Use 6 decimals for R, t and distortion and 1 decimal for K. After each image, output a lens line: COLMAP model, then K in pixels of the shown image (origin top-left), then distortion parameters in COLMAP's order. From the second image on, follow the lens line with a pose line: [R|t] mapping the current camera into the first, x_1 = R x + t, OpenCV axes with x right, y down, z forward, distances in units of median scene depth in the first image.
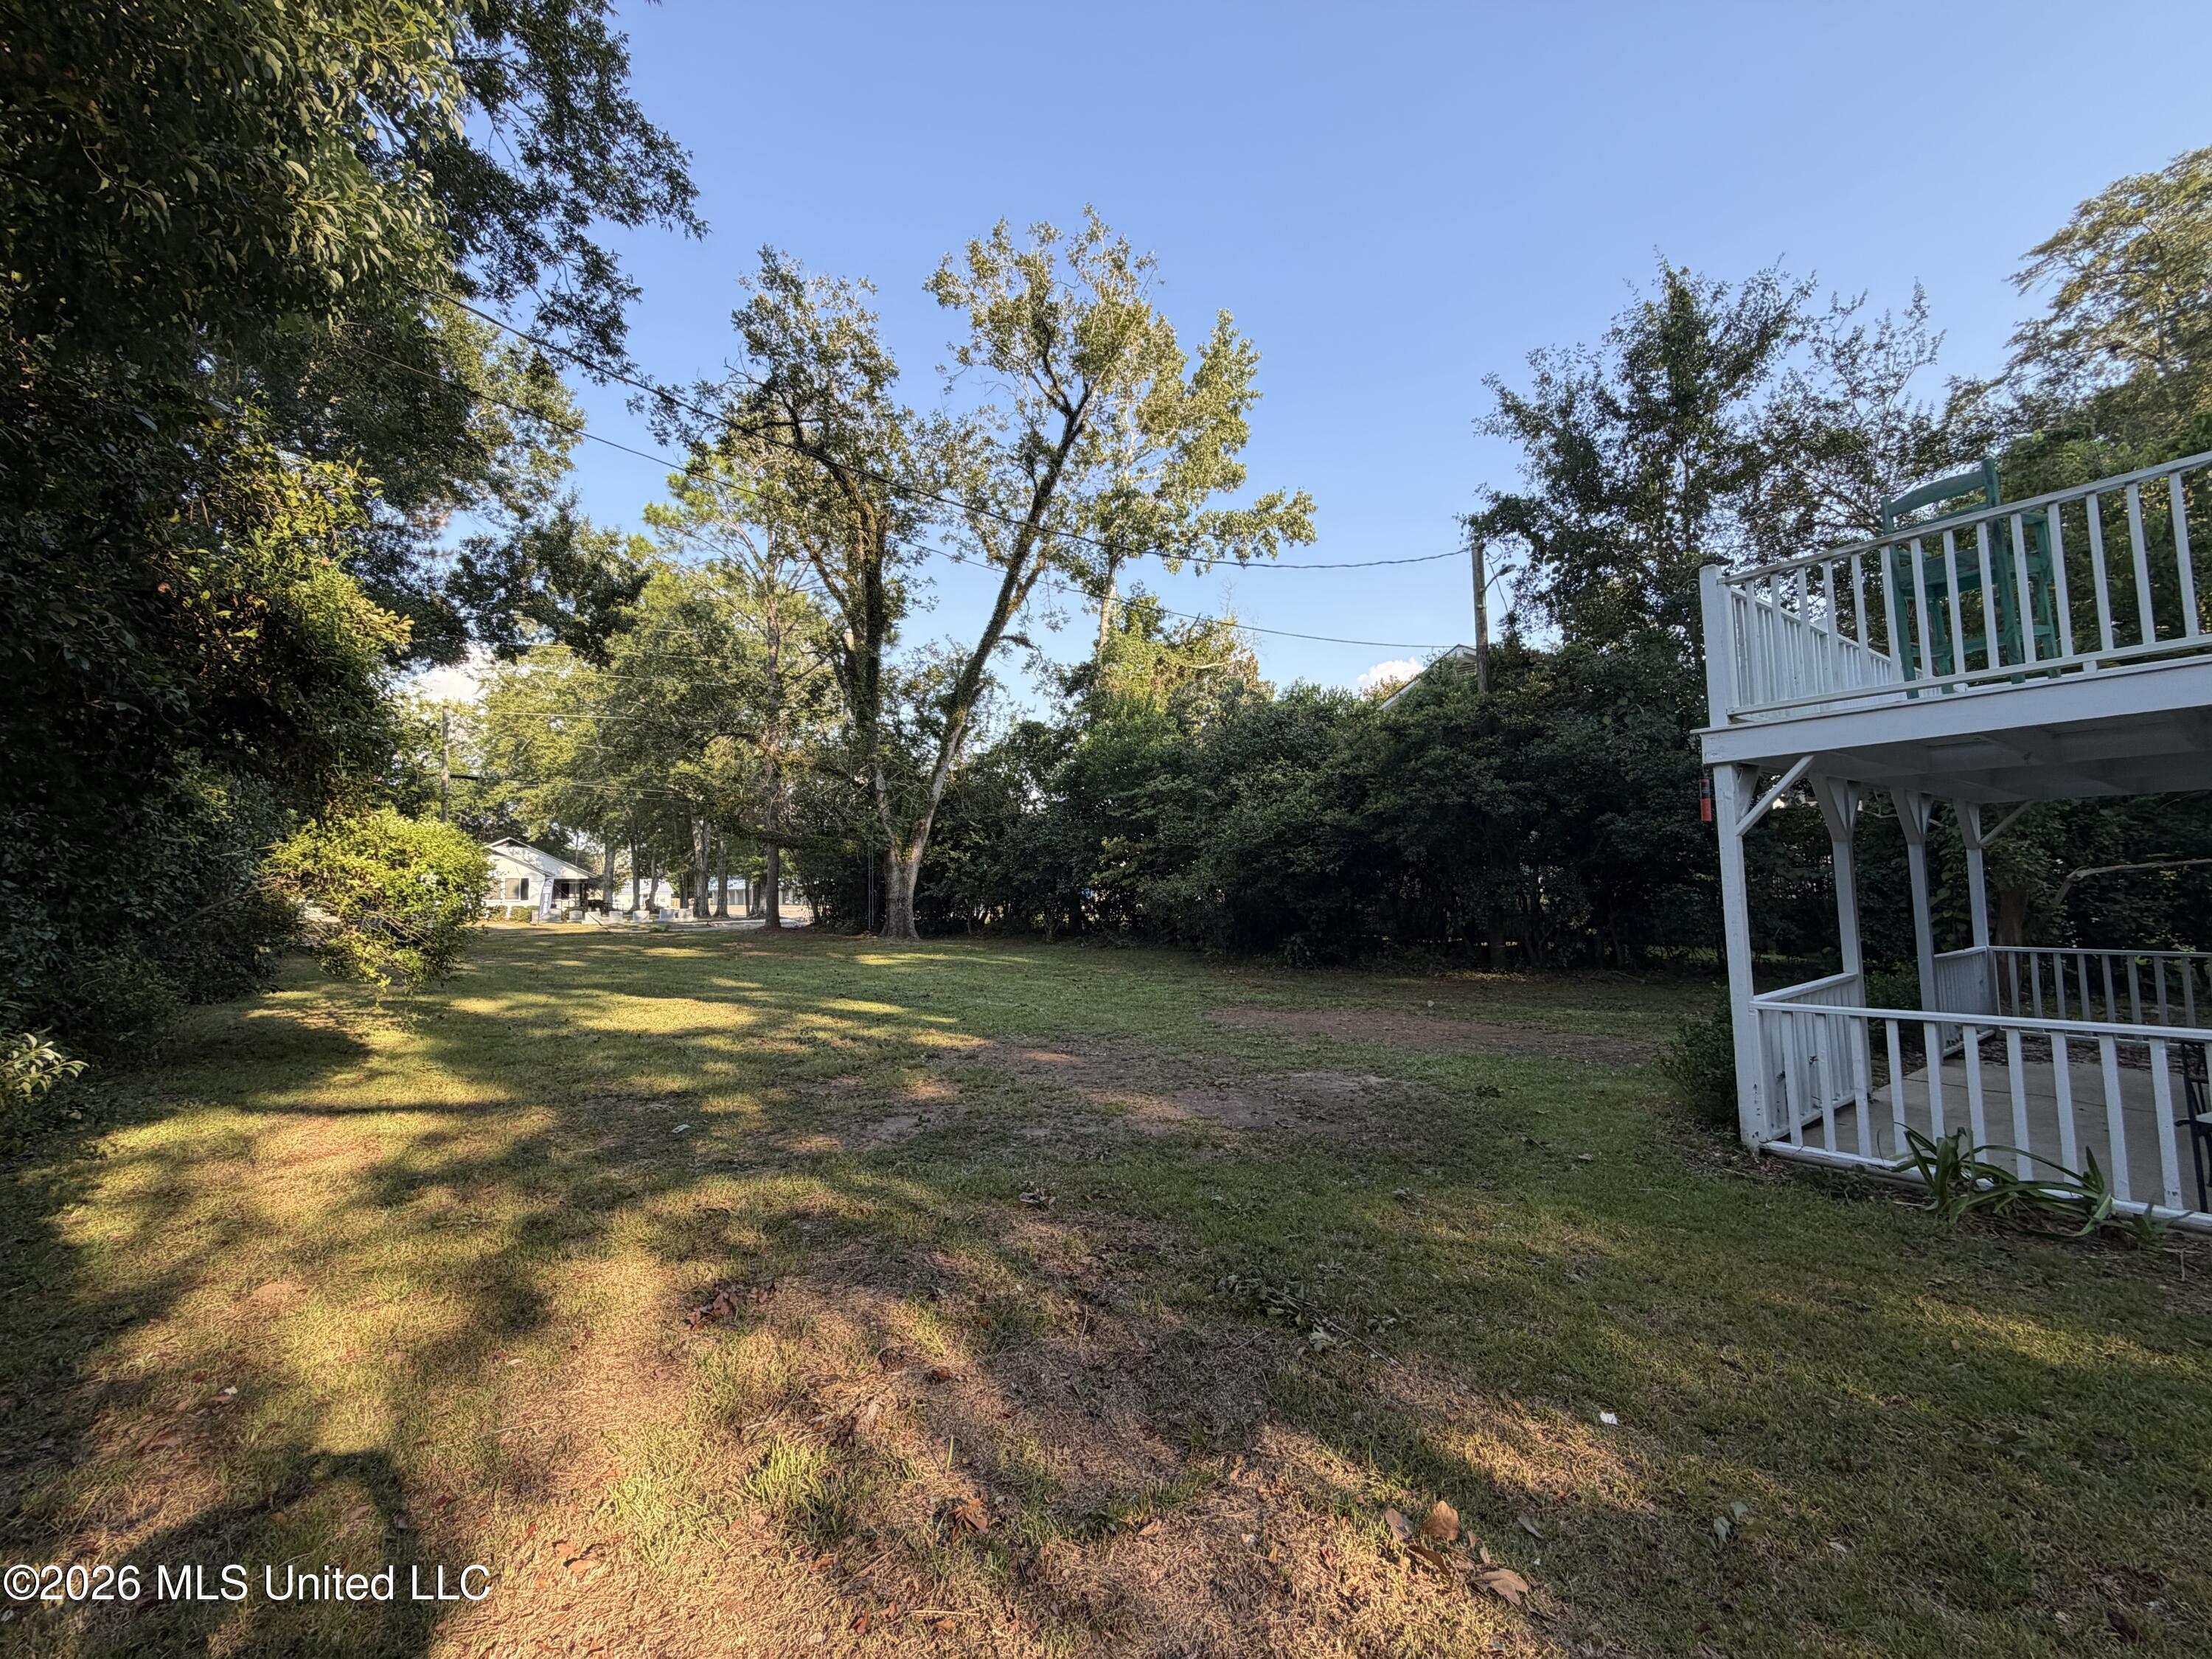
lens RADIAL K [[909.6, 0, 1109.0], [0, 909.6, 833.9], [0, 0, 1]] dist [0.000198, -0.000447]
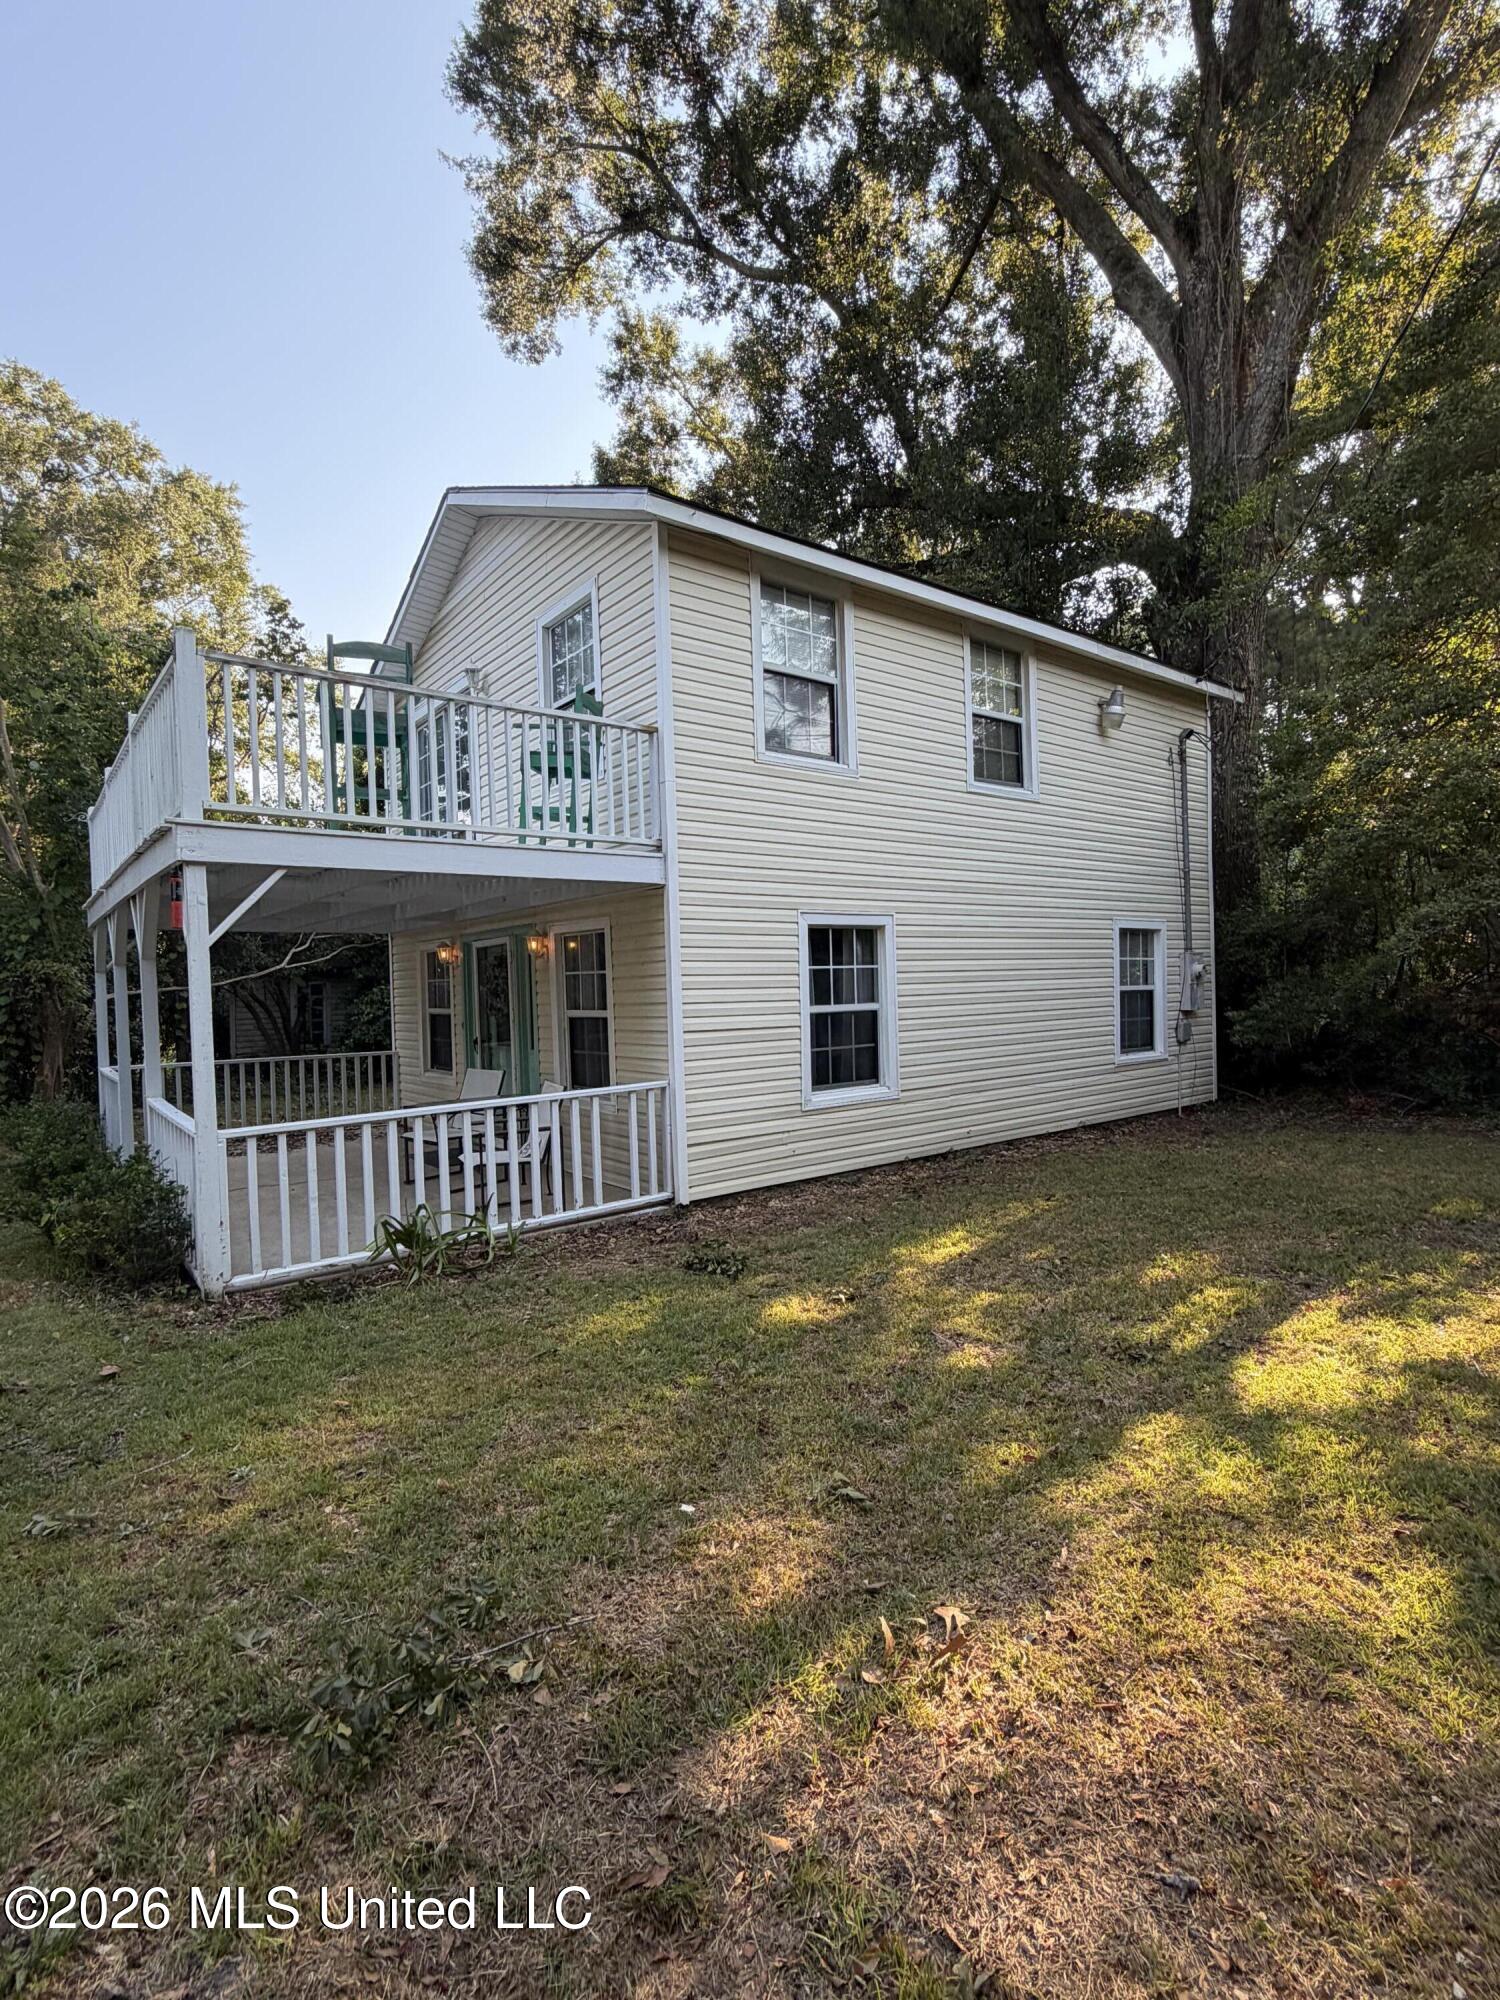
lens RADIAL K [[966.2, 0, 750.0], [0, 966.2, 1000.0], [0, 0, 1]] dist [-0.000976, -0.000387]
pose [[-0.065324, 0.007181, 0.997838, -0.382930], [-0.043135, 0.999019, -0.010013, 0.054245], [-0.996931, -0.043696, -0.064951, 0.718422]]
